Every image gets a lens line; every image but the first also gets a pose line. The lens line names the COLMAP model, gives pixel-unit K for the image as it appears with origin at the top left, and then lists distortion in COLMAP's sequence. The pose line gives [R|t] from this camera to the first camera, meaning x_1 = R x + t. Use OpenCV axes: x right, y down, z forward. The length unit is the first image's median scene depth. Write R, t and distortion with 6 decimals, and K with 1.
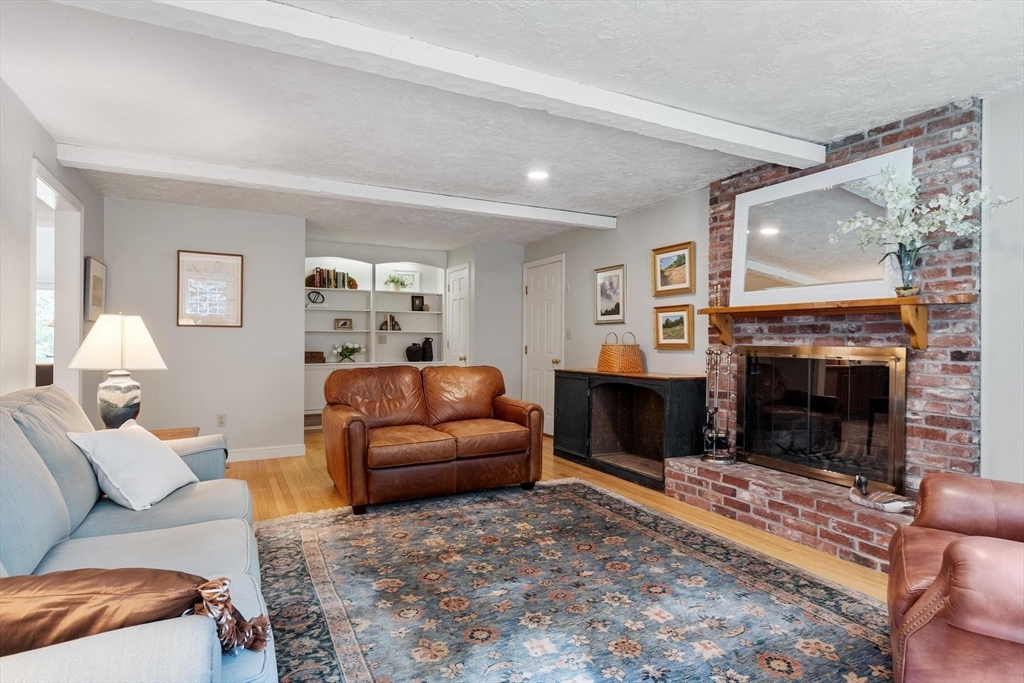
lens RADIAL K [[538.5, 0, 512.7], [0, 538.5, 338.1], [0, 0, 1]] dist [0.010705, -0.004208]
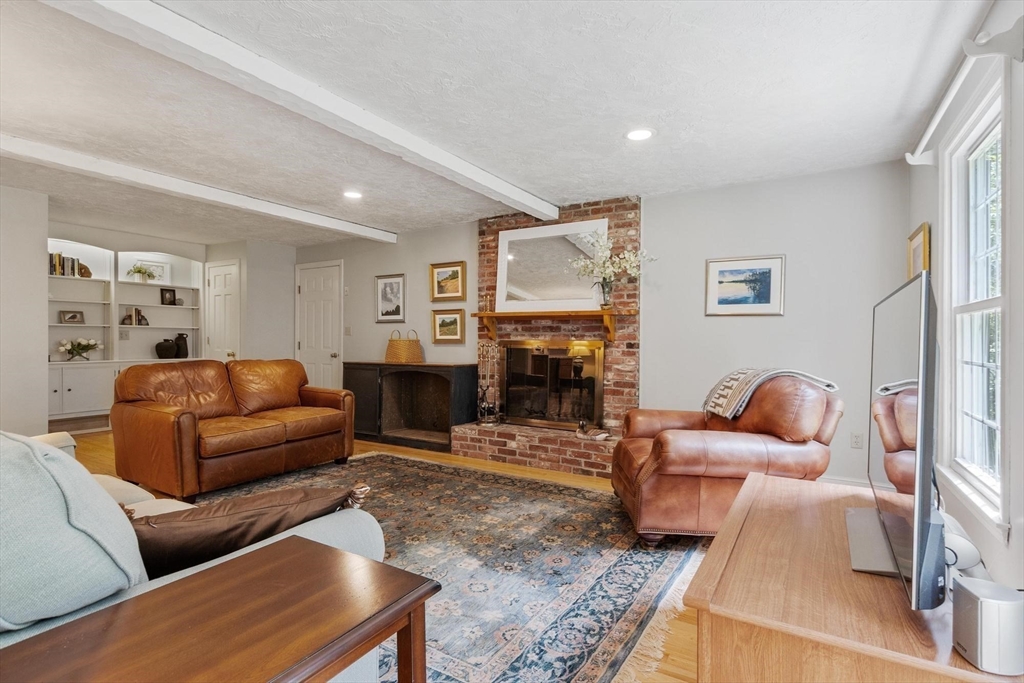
lens RADIAL K [[500.1, 0, 509.0], [0, 500.1, 342.9], [0, 0, 1]] dist [0.003085, 0.000369]
pose [[0.855175, -0.001774, 0.518336, -0.252234], [-0.004768, 0.999925, 0.011289, 0.006527], [-0.518317, -0.012126, 0.855103, -0.121126]]
